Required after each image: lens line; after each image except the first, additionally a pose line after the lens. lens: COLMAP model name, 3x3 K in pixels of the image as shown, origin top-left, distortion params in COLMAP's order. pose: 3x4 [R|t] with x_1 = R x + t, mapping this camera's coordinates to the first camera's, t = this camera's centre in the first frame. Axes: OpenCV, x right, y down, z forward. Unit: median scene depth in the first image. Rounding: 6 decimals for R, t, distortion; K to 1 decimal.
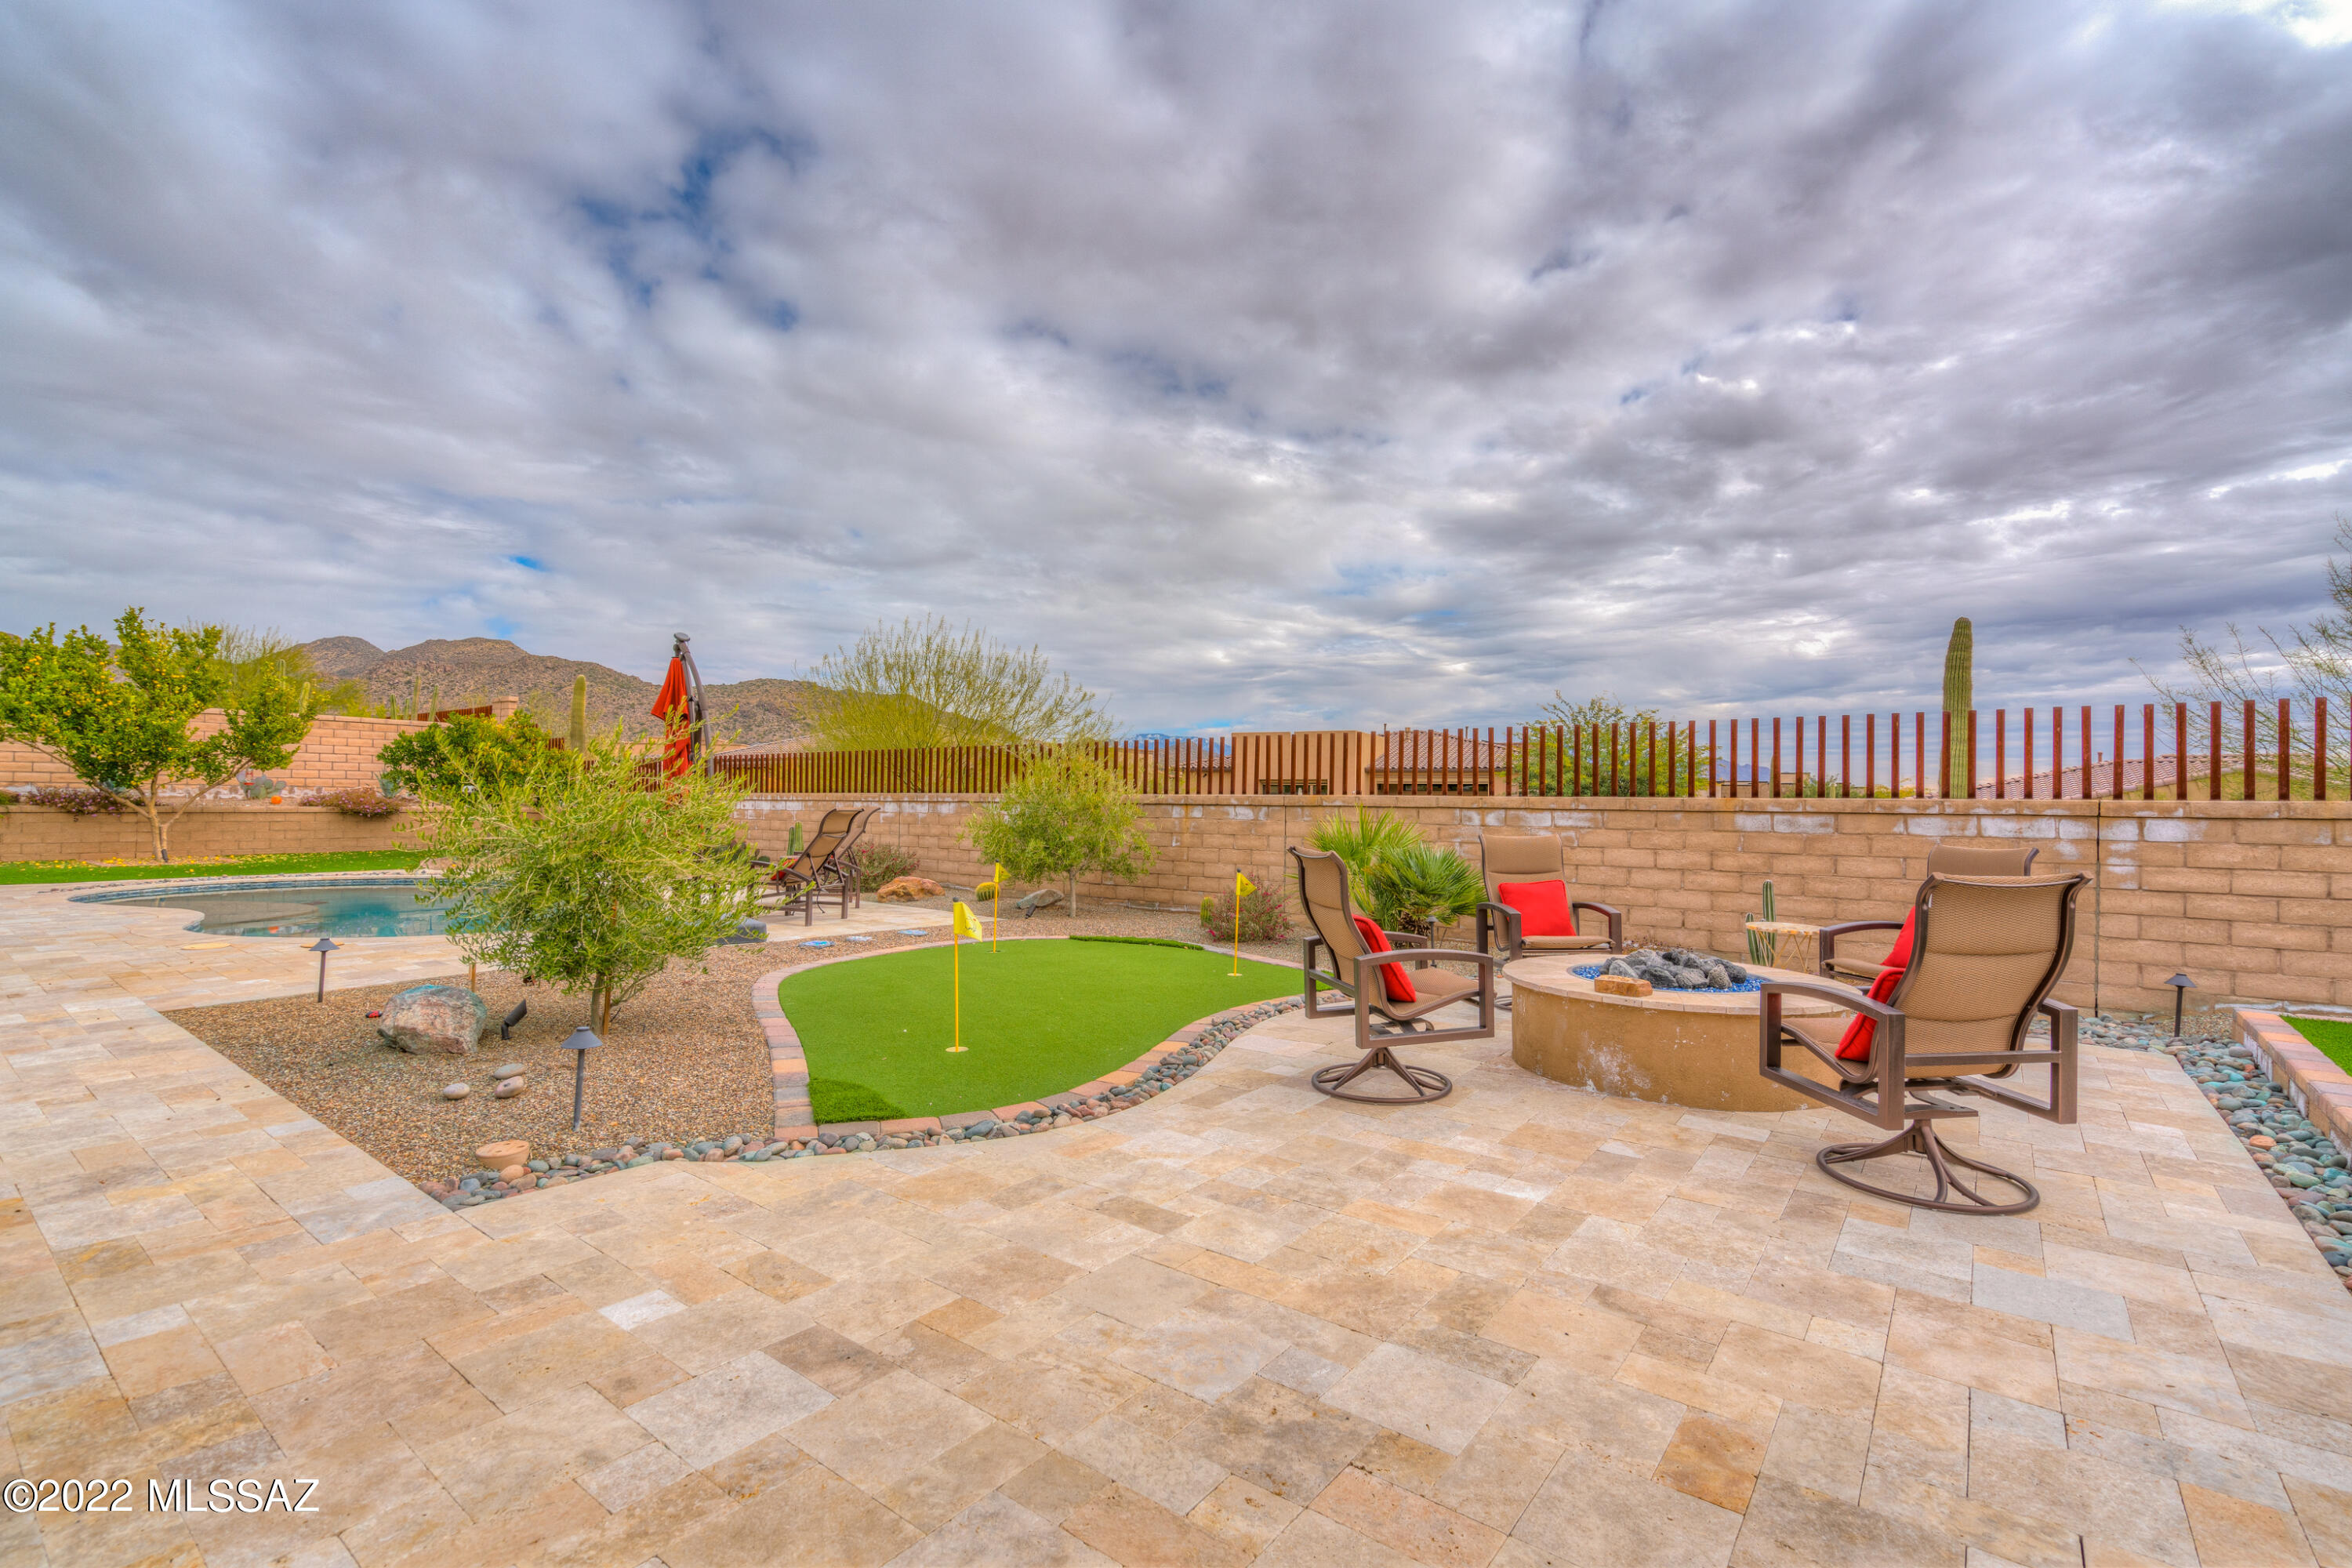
lens RADIAL K [[1044.4, 0, 1164.1], [0, 1044.4, 784.6], [0, 0, 1]] dist [-0.001450, 0.001318]
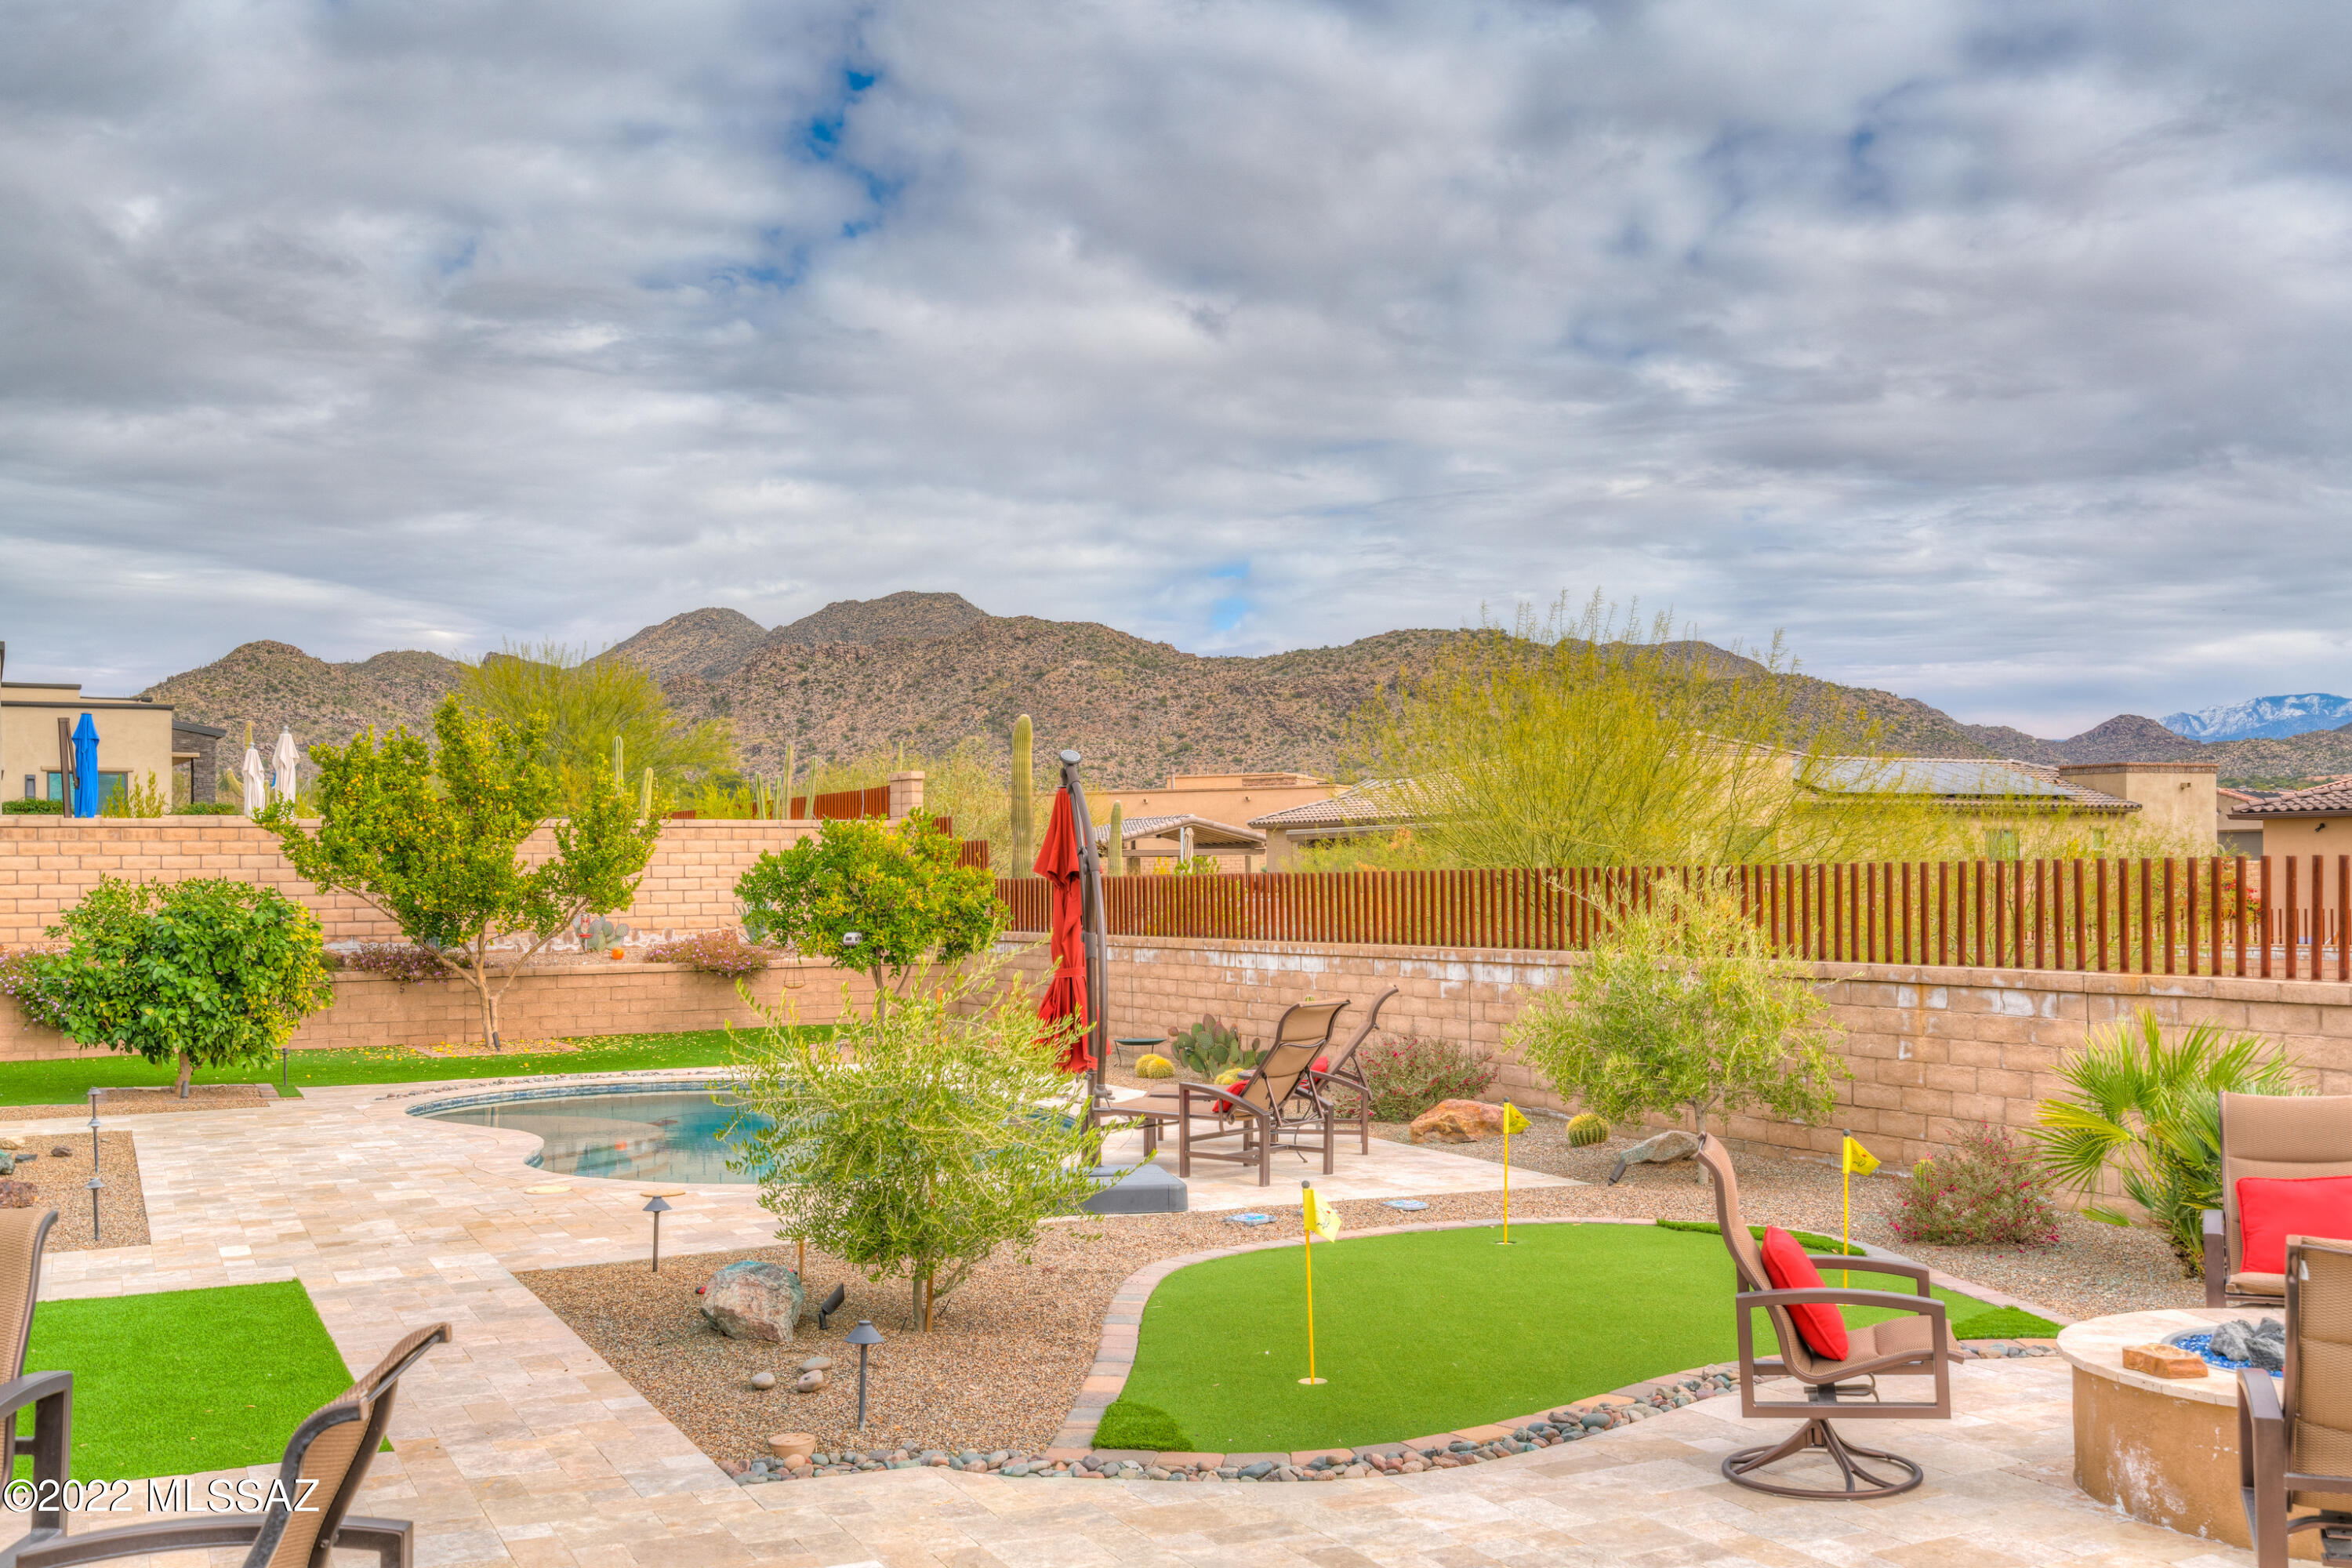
lens RADIAL K [[2271.2, 0, 1169.6], [0, 2271.2, 866.2], [0, 0, 1]] dist [-0.010846, 0.100898]
pose [[0.891719, -0.025723, -0.451858, 0.379271], [0.030960, 0.999512, 0.004199, -0.107638], [0.451530, -0.017734, 0.892080, -0.420912]]
